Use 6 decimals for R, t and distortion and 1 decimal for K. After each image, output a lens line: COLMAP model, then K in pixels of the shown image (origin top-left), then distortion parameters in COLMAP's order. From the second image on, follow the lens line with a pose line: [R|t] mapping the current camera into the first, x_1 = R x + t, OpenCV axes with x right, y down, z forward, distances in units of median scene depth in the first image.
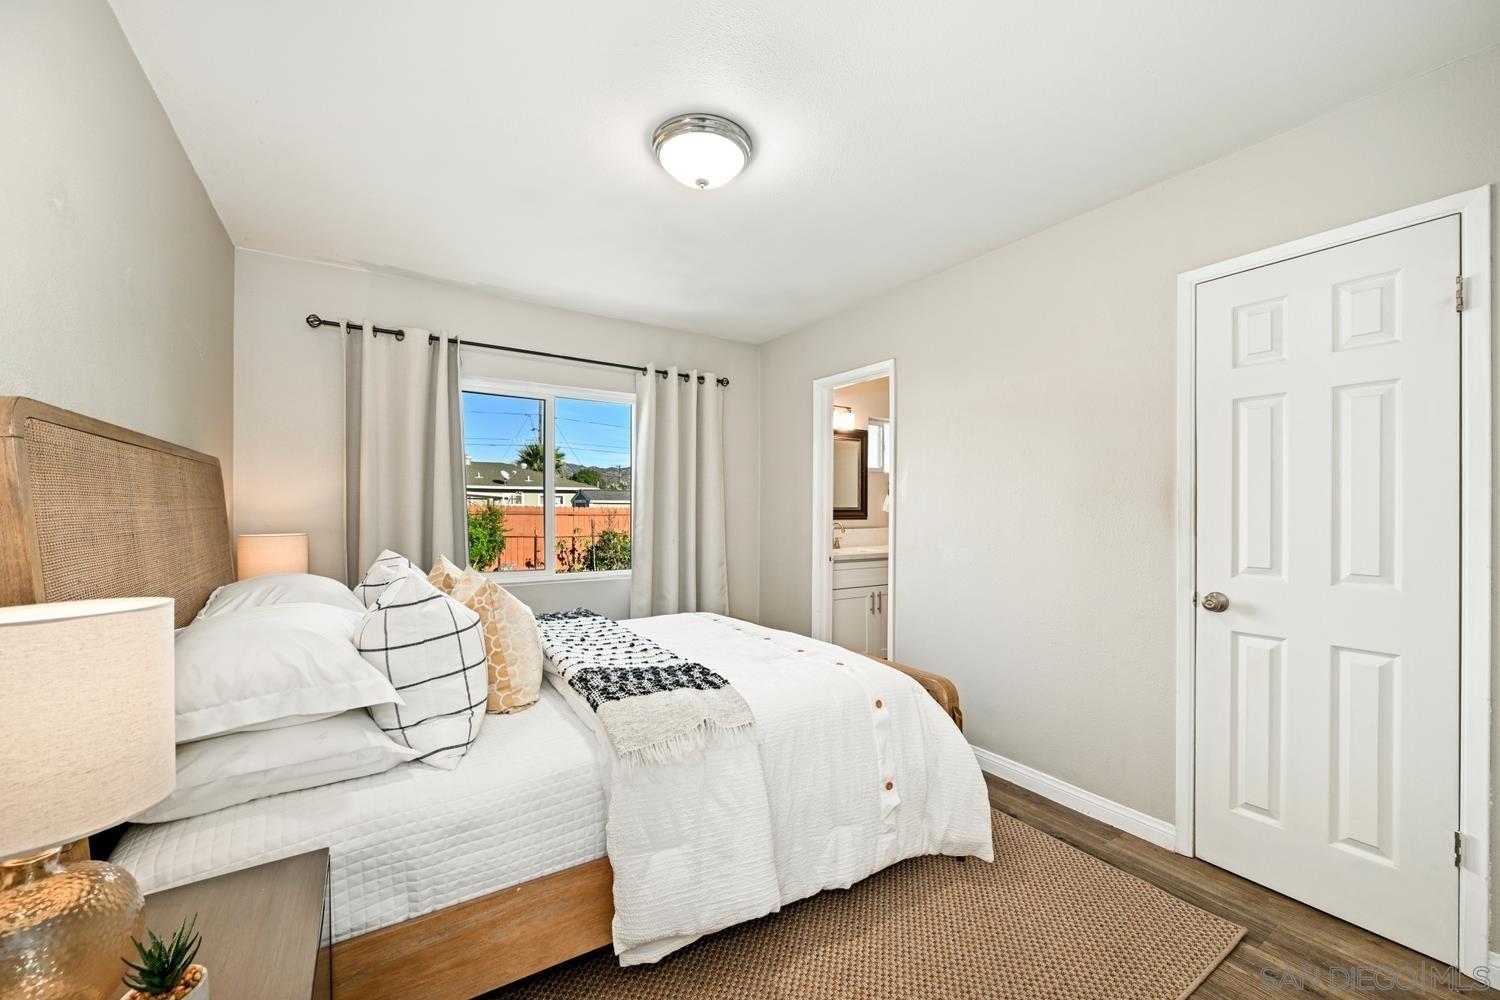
lens RADIAL K [[592.8, 0, 753.8], [0, 592.8, 510.5], [0, 0, 1]] dist [-0.000015, -0.000112]
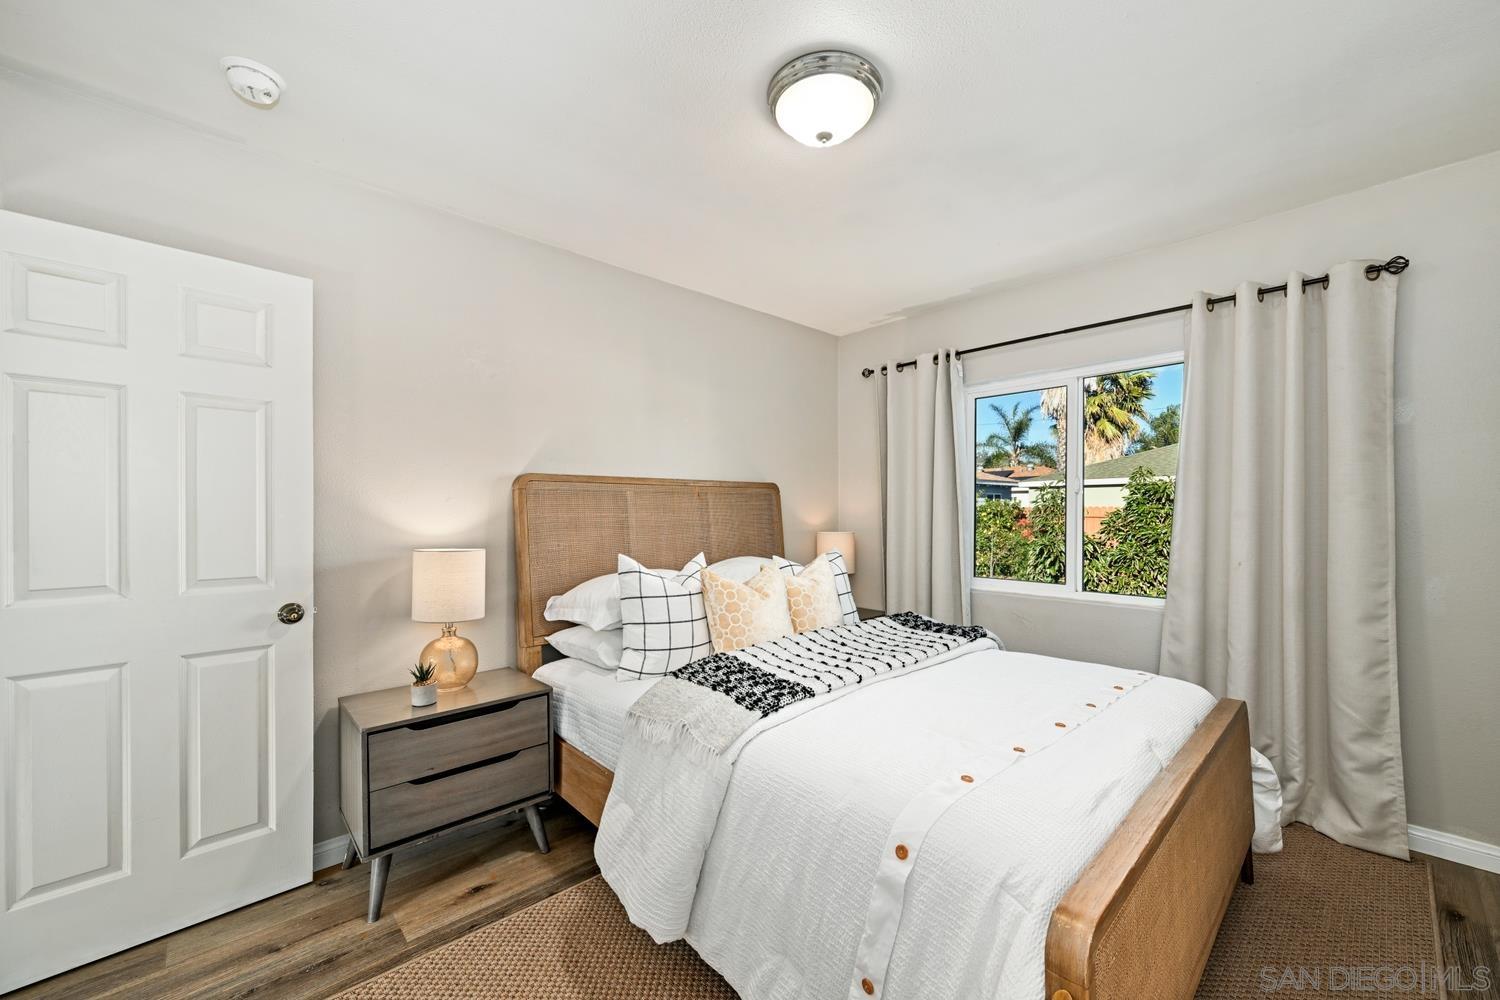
lens RADIAL K [[592.8, 0, 753.8], [0, 592.8, 510.5], [0, 0, 1]] dist [-0.000015, -0.000112]
pose [[0.175720, -0.009573, -0.984394, 0.484850], [-0.000014, 0.999953, -0.009726, 0.001643], [0.984440, 0.001723, 0.175712, 0.487260]]
